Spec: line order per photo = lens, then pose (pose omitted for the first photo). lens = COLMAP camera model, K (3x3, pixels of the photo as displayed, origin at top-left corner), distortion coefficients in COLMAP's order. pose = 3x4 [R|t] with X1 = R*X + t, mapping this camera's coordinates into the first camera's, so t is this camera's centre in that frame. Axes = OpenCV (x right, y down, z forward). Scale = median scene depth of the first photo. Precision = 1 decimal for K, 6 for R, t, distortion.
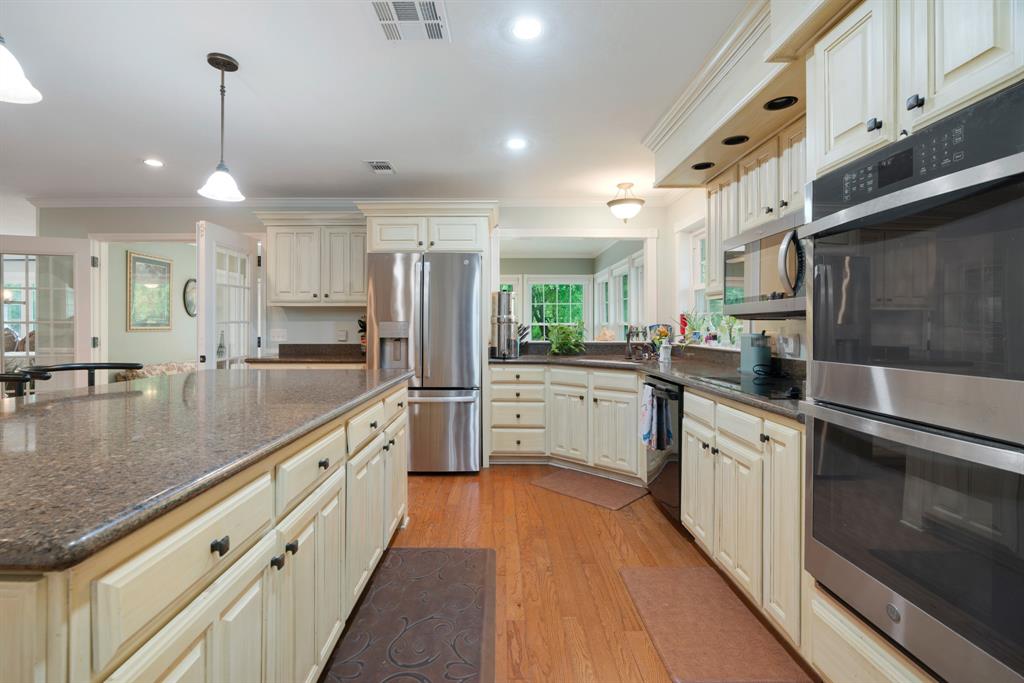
lens RADIAL K [[469.4, 0, 506.3], [0, 469.4, 325.7], [0, 0, 1]] dist [-0.003307, -0.000102]
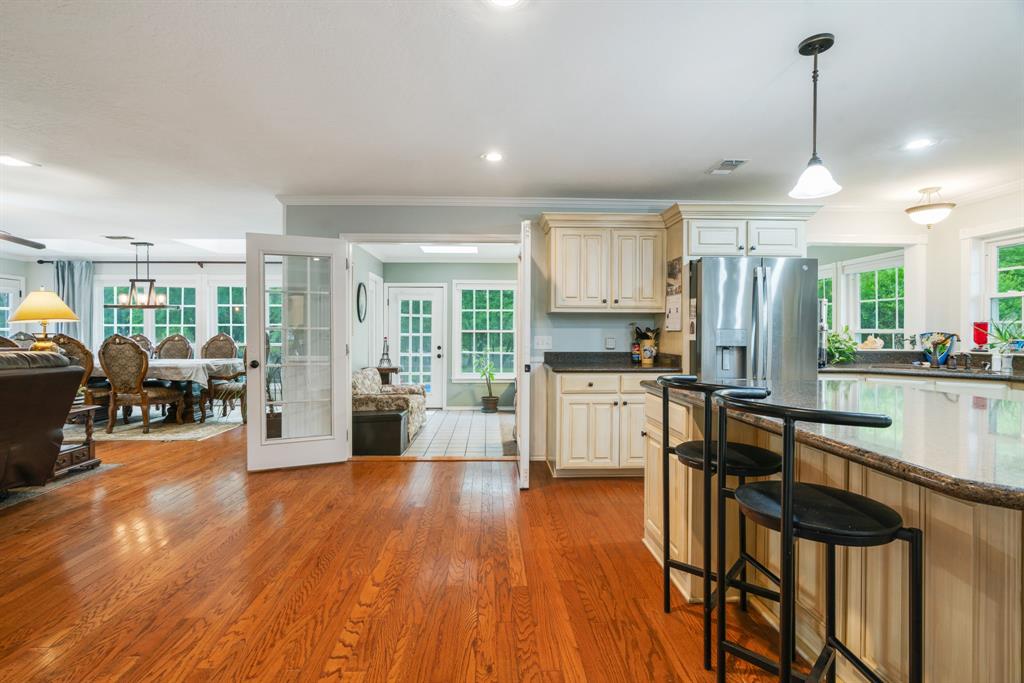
lens RADIAL K [[466.0, 0, 508.6], [0, 466.0, 330.8], [0, 0, 1]] dist [-0.011577, 0.000299]
pose [[0.999576, 0.003670, 0.028891, -0.627877], [-0.003652, 0.999993, -0.000661, -0.002811], [-0.028893, 0.000555, 0.999582, 0.063230]]
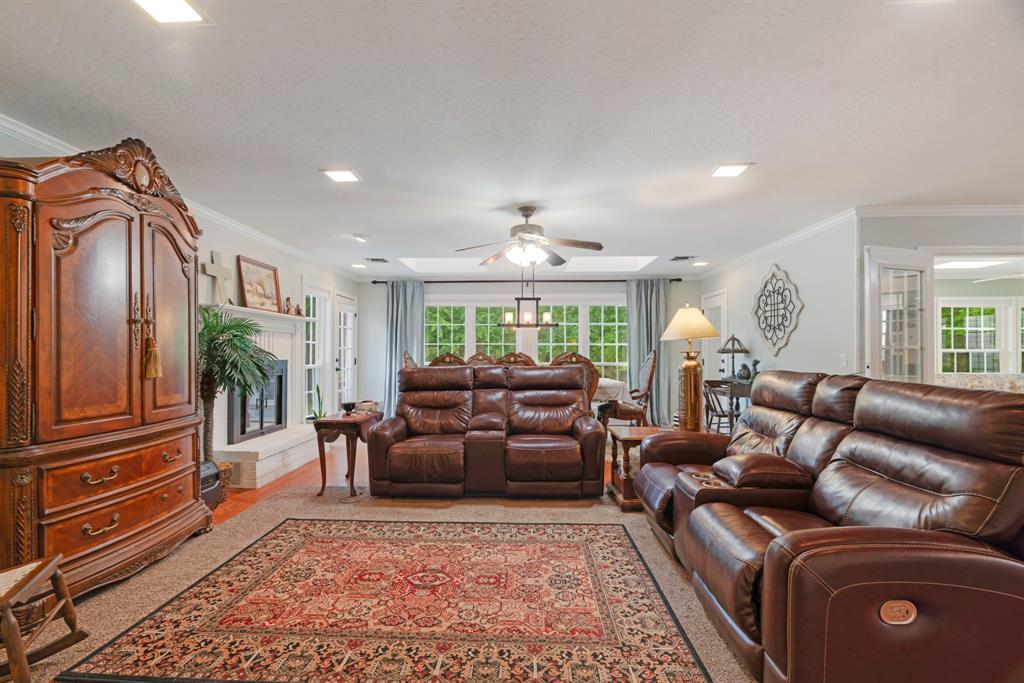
lens RADIAL K [[466.0, 0, 508.6], [0, 466.0, 330.8], [0, 0, 1]] dist [-0.011577, 0.000299]
pose [[0.998928, 0.002900, -0.046207, -1.725960], [-0.004939, 0.999016, -0.044075, 0.006334], [0.046033, 0.044256, 0.997959, 0.092790]]
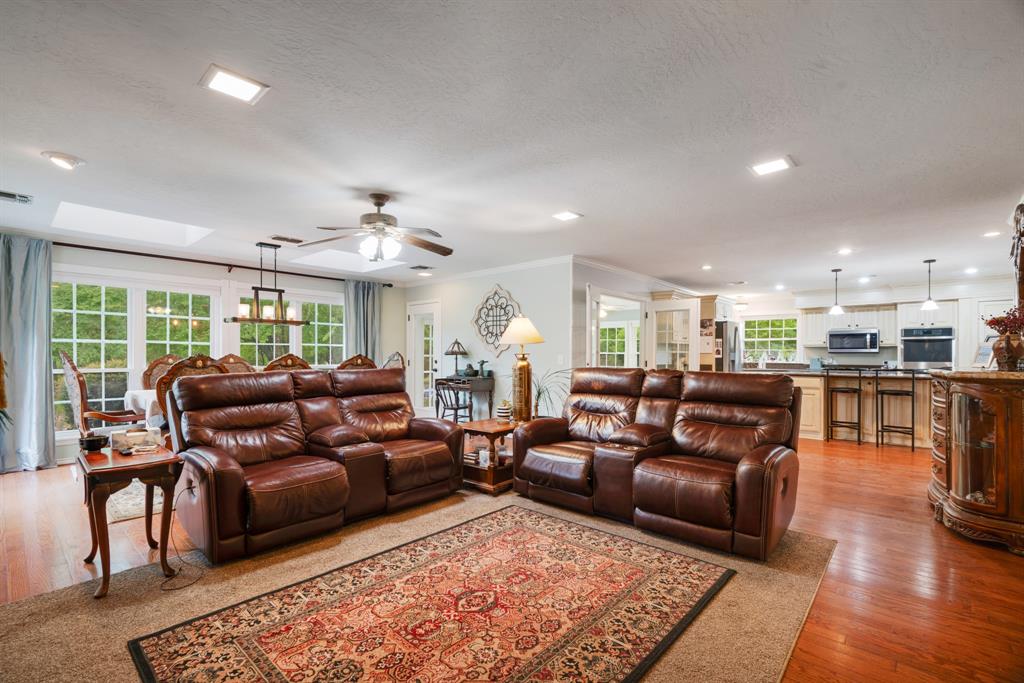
lens RADIAL K [[460.2, 0, 512.0], [0, 460.2, 341.5], [0, 0, 1]] dist [-0.010337, 0.000964]
pose [[0.673019, 0.026054, 0.739166, -2.184625], [-0.006390, 0.999547, -0.029413, 0.007969], [-0.739598, 0.015072, 0.672880, 0.277057]]
